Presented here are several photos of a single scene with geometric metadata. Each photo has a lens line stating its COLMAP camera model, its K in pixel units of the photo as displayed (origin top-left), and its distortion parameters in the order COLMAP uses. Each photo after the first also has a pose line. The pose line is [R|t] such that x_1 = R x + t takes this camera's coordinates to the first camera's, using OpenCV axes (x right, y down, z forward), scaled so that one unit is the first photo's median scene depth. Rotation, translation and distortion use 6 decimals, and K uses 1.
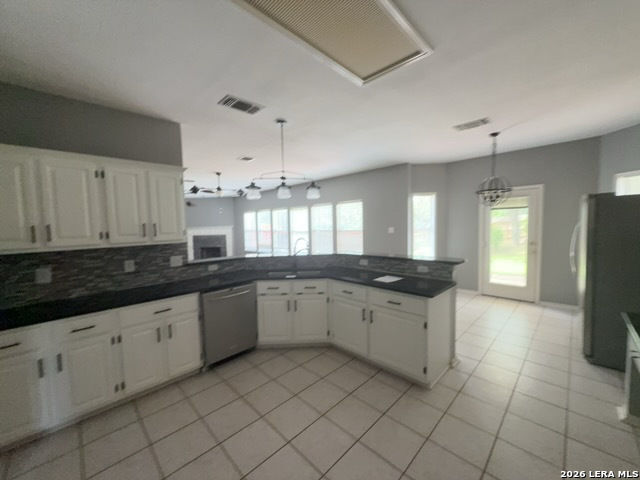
lens RADIAL K [[257.4, 0, 317.5], [0, 257.4, 240.7], [0, 0, 1]] dist [0.002369, 0.000267]
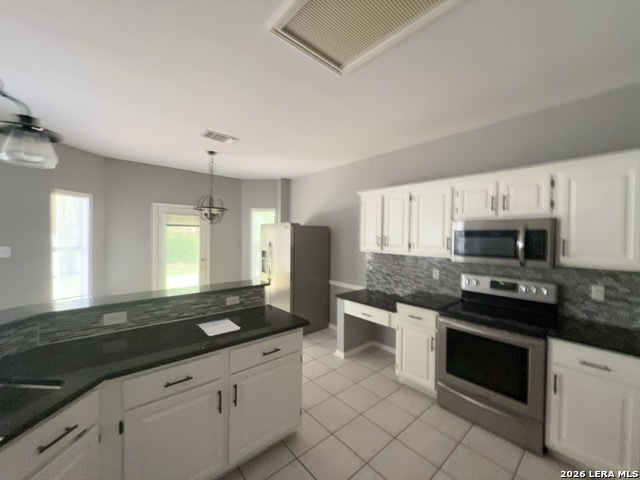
lens RADIAL K [[257.4, 0, 323.0], [0, 257.4, 239.8], [0, 0, 1]] dist [0.002369, 0.000267]
pose [[0.044049, 0.012273, 0.998954, -0.313010], [0.052831, 0.998497, -0.014597, -0.040804], [-0.997631, 0.053419, 0.043335, 0.591375]]
